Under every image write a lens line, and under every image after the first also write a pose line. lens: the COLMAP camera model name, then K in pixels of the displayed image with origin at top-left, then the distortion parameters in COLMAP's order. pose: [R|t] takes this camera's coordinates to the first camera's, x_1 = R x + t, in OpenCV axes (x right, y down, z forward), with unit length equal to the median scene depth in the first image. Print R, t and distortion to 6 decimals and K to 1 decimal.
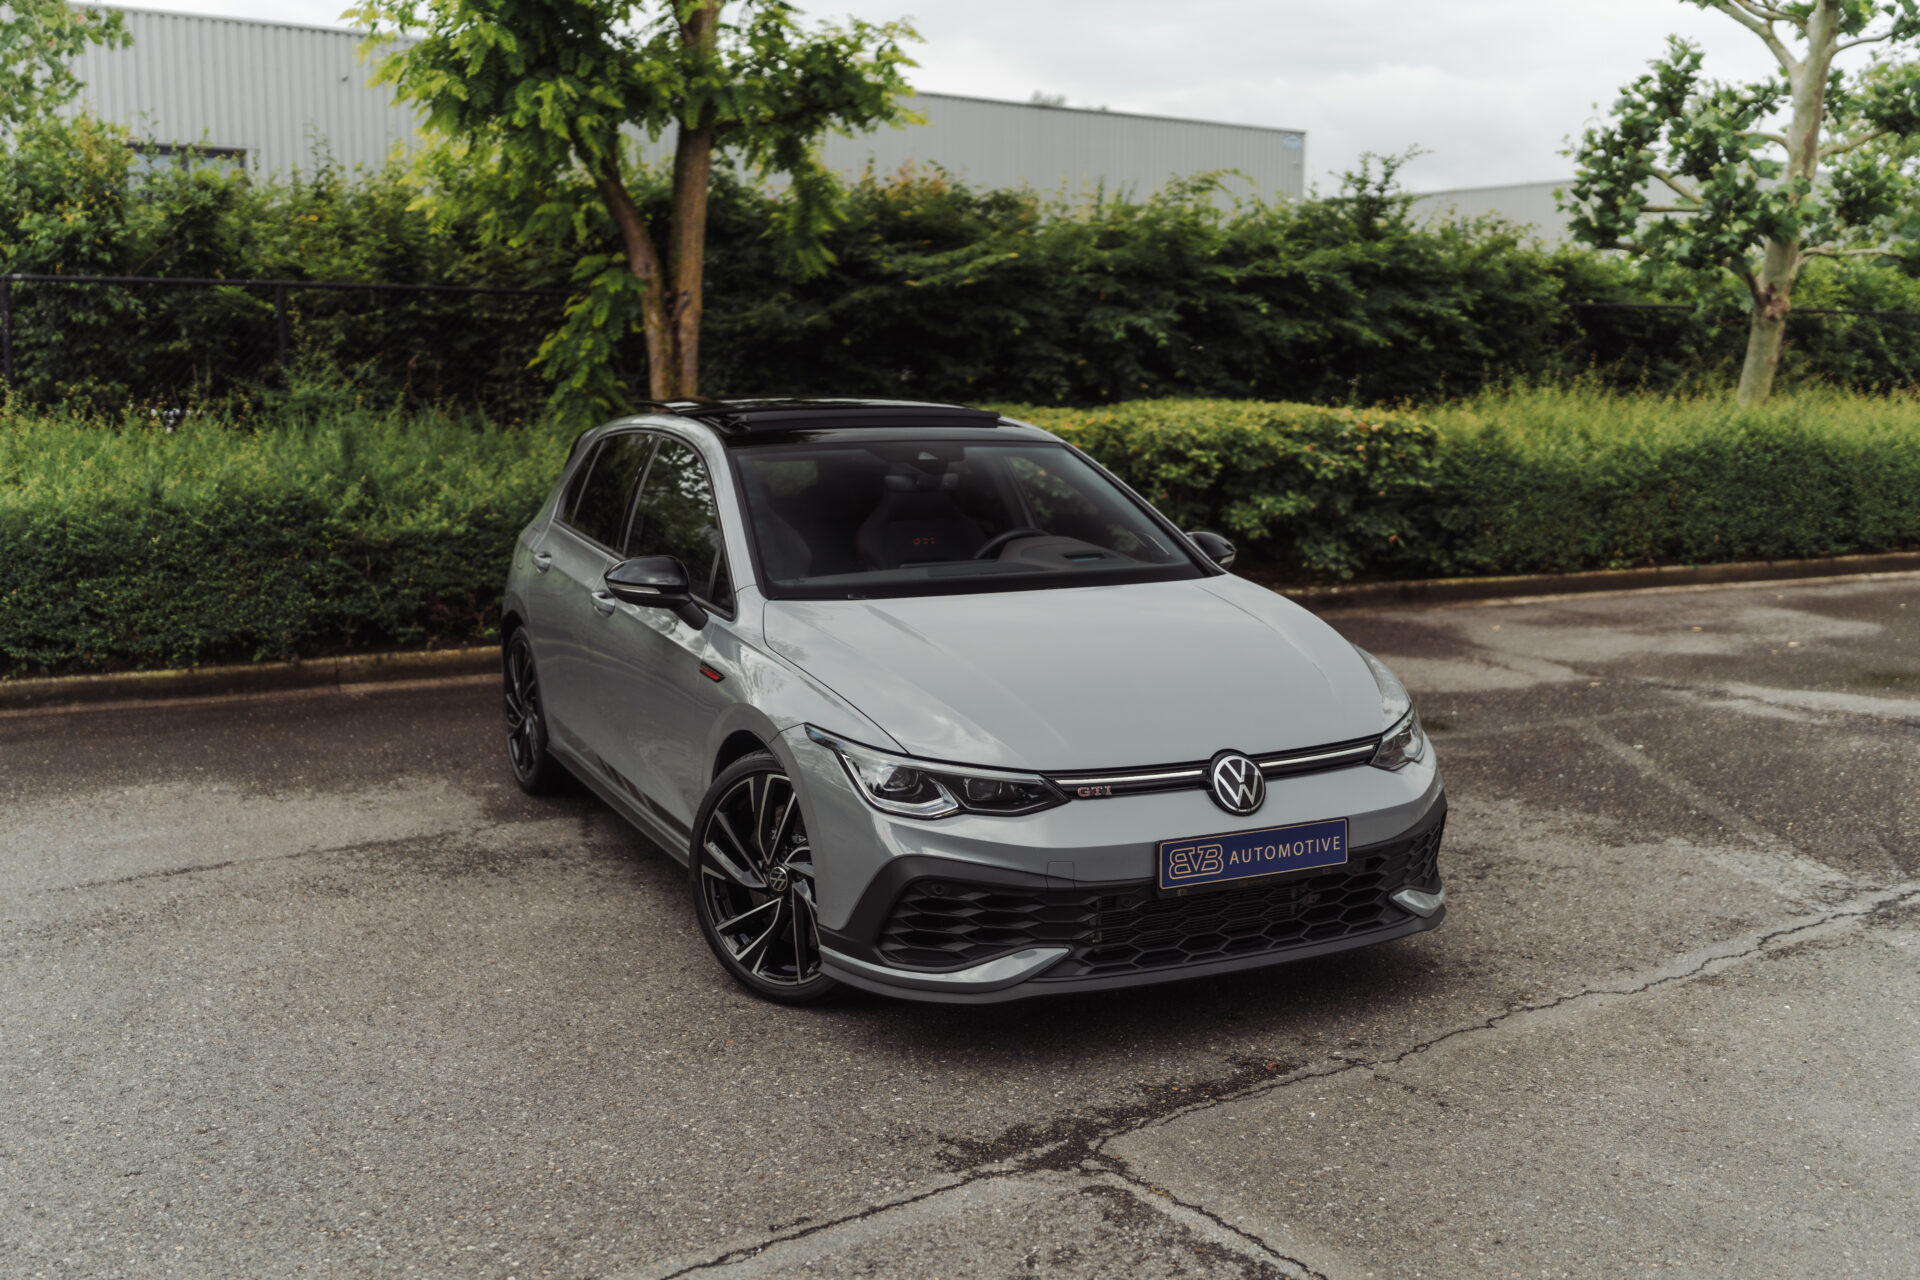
lens RADIAL K [[1860.7, 0, 951.0], [0, 1860.7, 625.3], [0, 0, 1]] dist [0.002384, -0.011685]
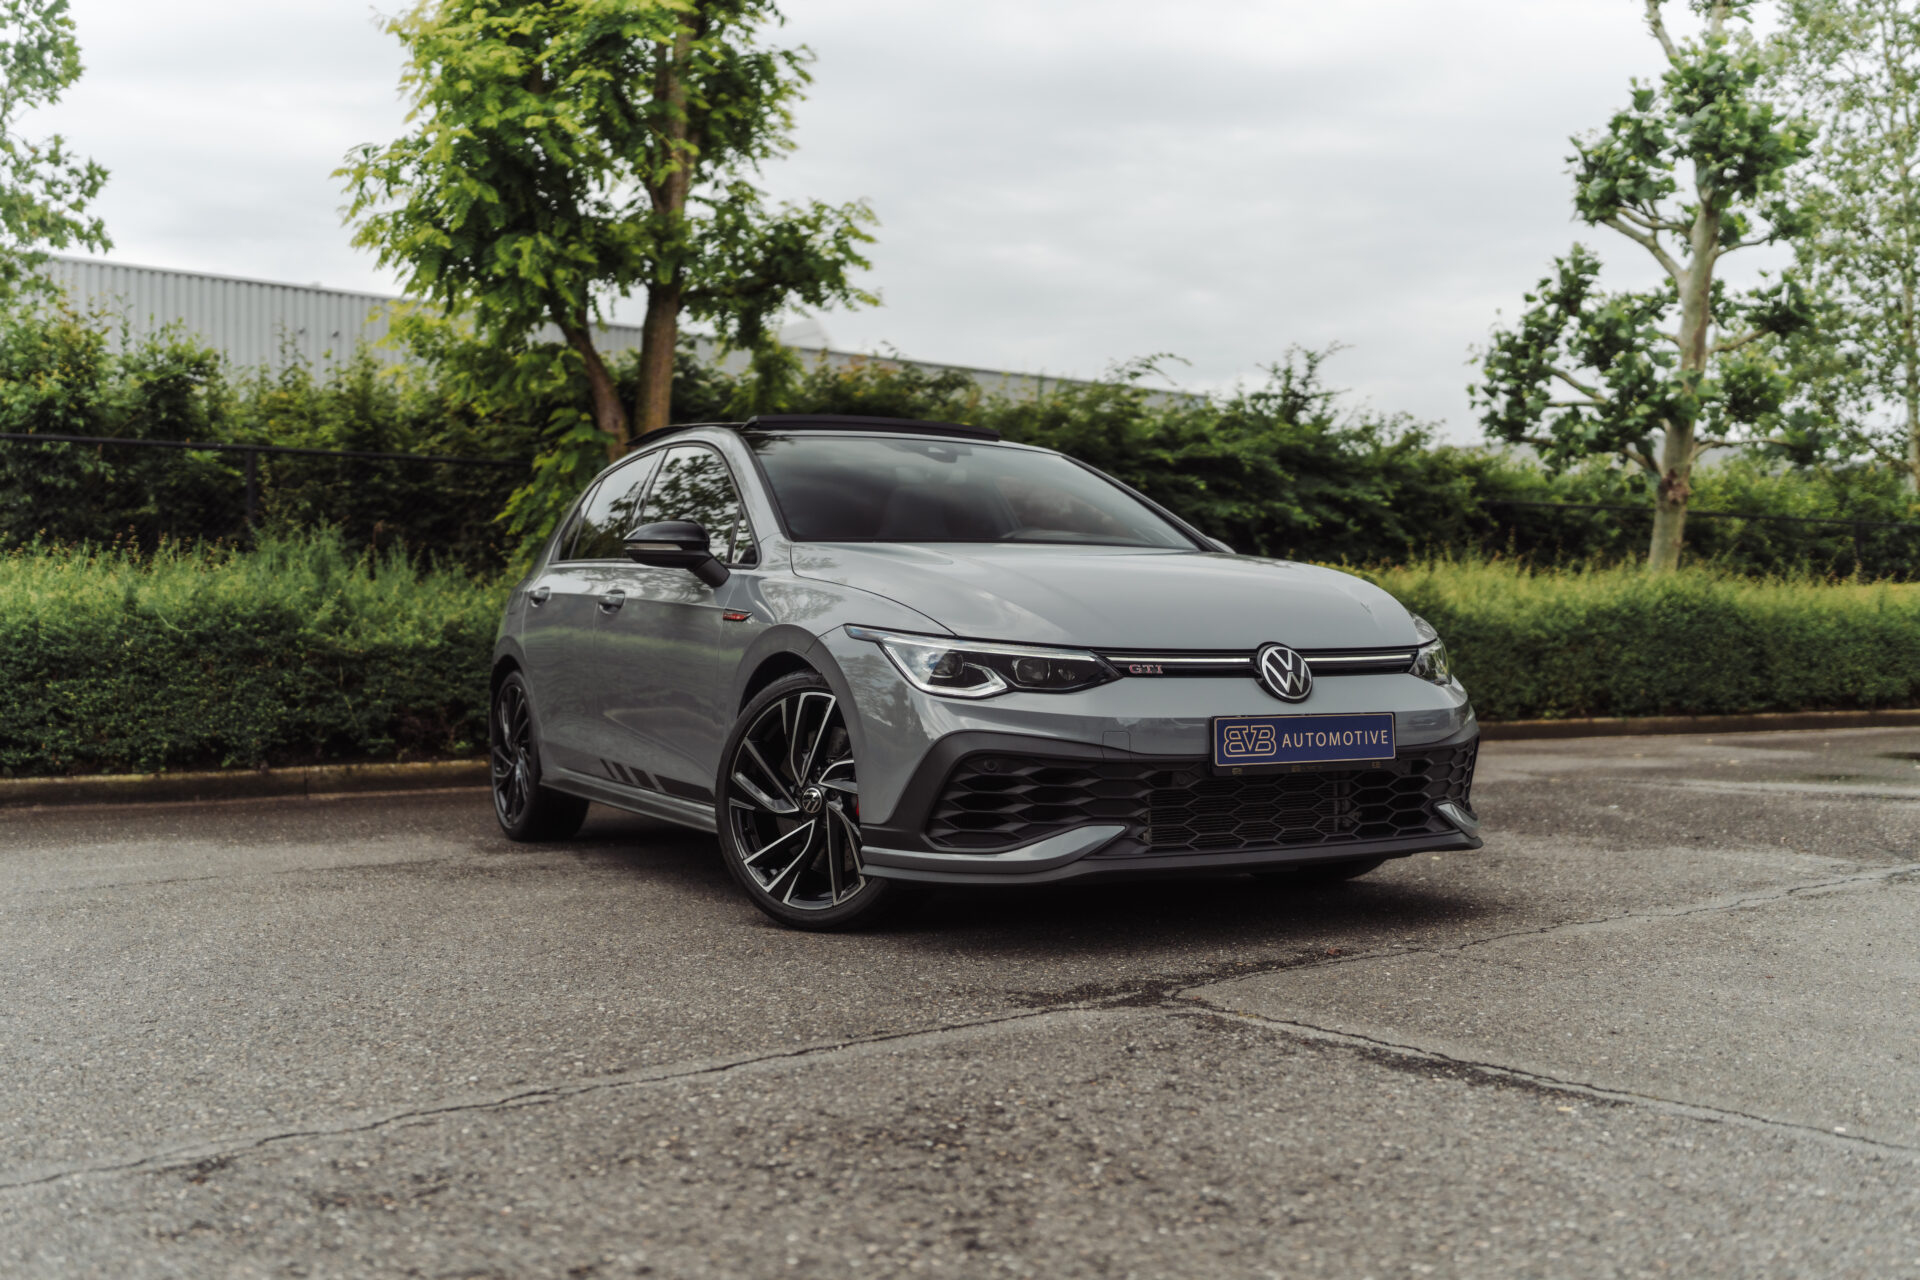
lens RADIAL K [[1799.8, 0, 944.2], [0, 1799.8, 651.1], [0, 0, 1]] dist [0.002686, -0.013188]
pose [[0.999045, -0.004010, 0.043514, -0.024519], [0.009976, 0.990413, -0.137775, 0.072410], [-0.042544, 0.138078, 0.989507, 0.020269]]
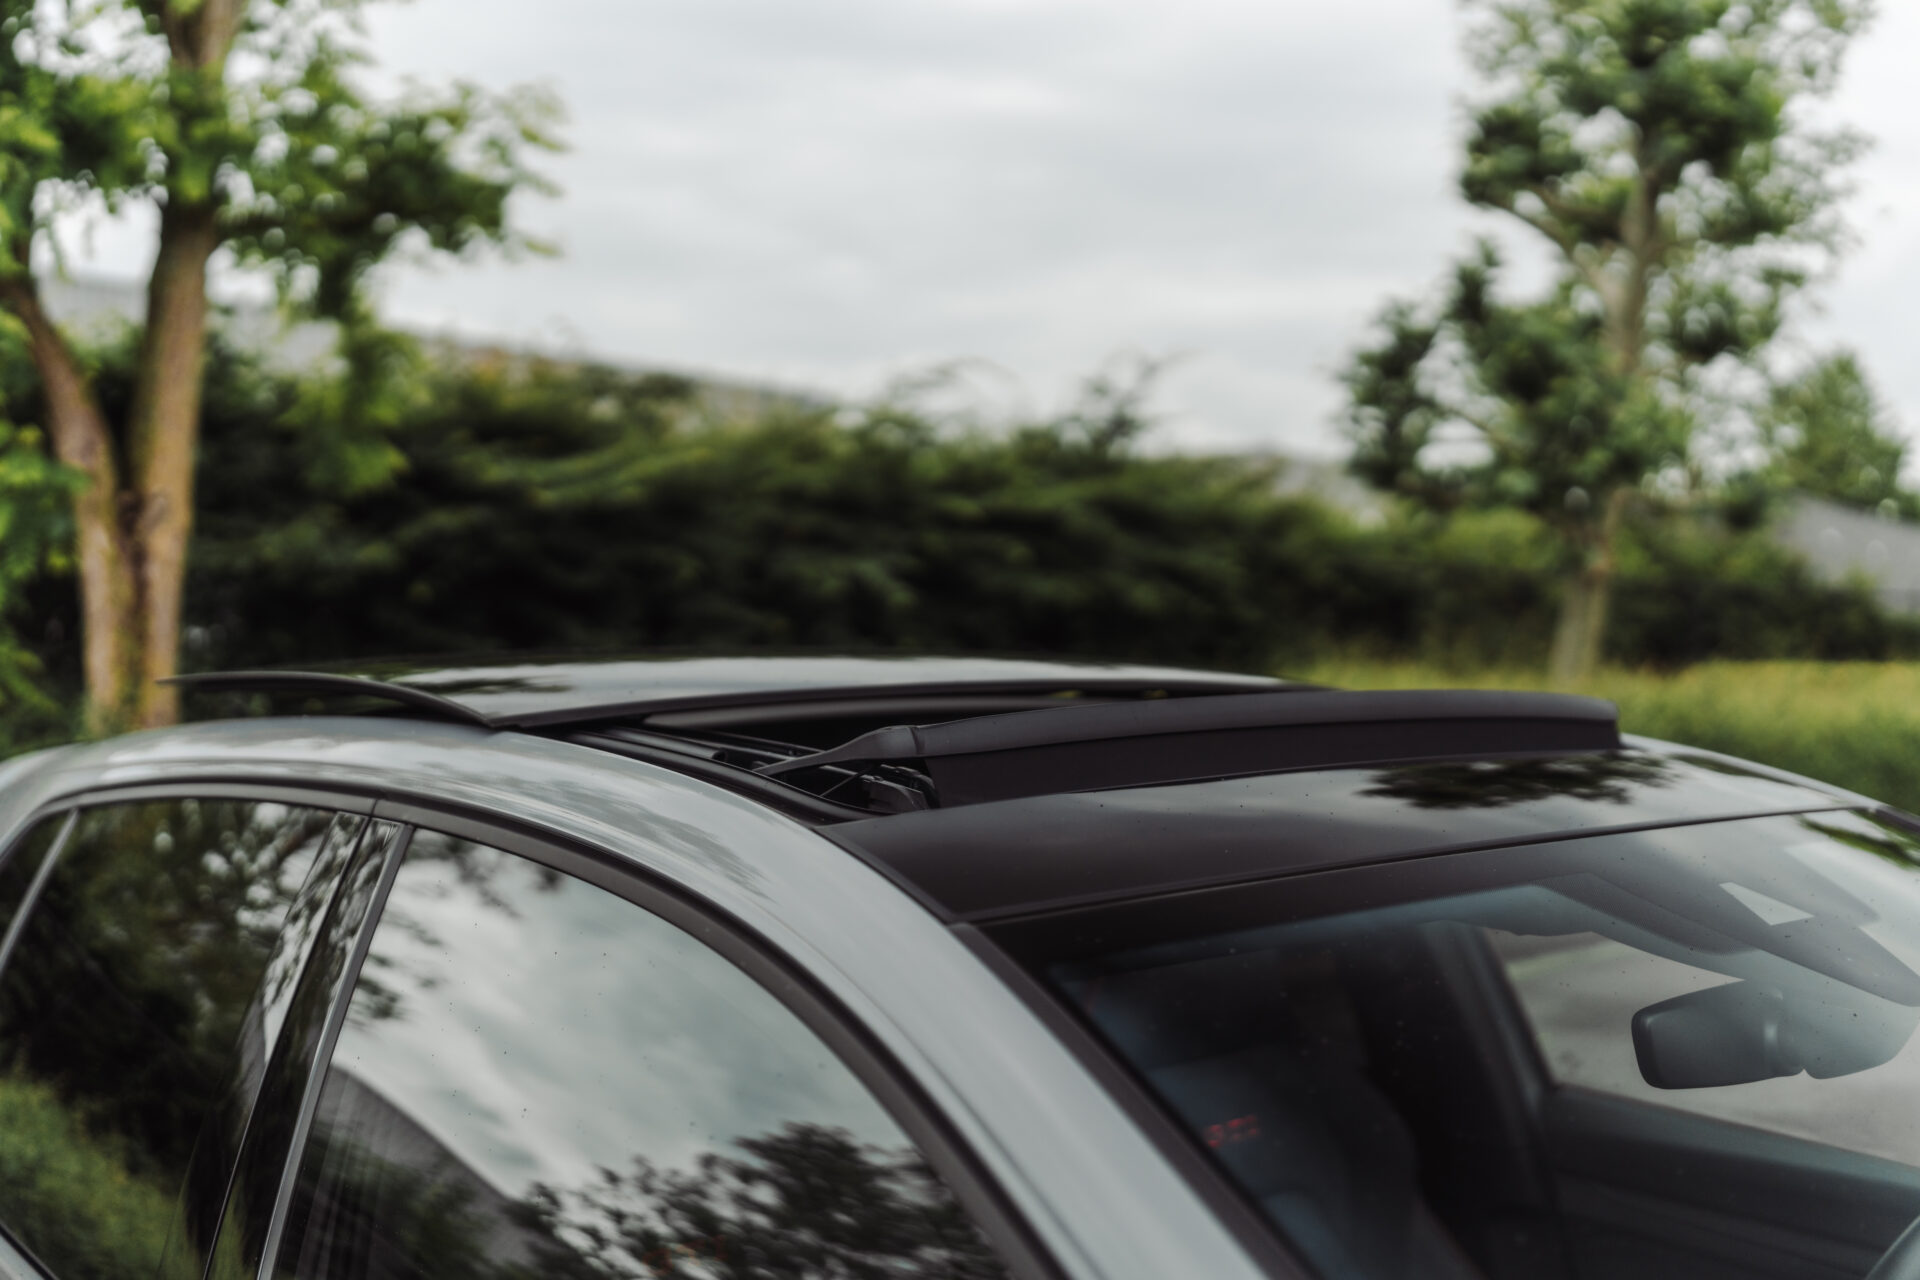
lens RADIAL K [[1909.5, 0, 958.7], [0, 1909.5, 598.7], [0, 0, 1]] dist [0.004536, -0.001332]
pose [[0.956438, 0.009423, 0.291784, -0.080013], [0.038013, 0.986950, -0.156474, -0.048491], [-0.289451, 0.160749, 0.943598, 0.388828]]
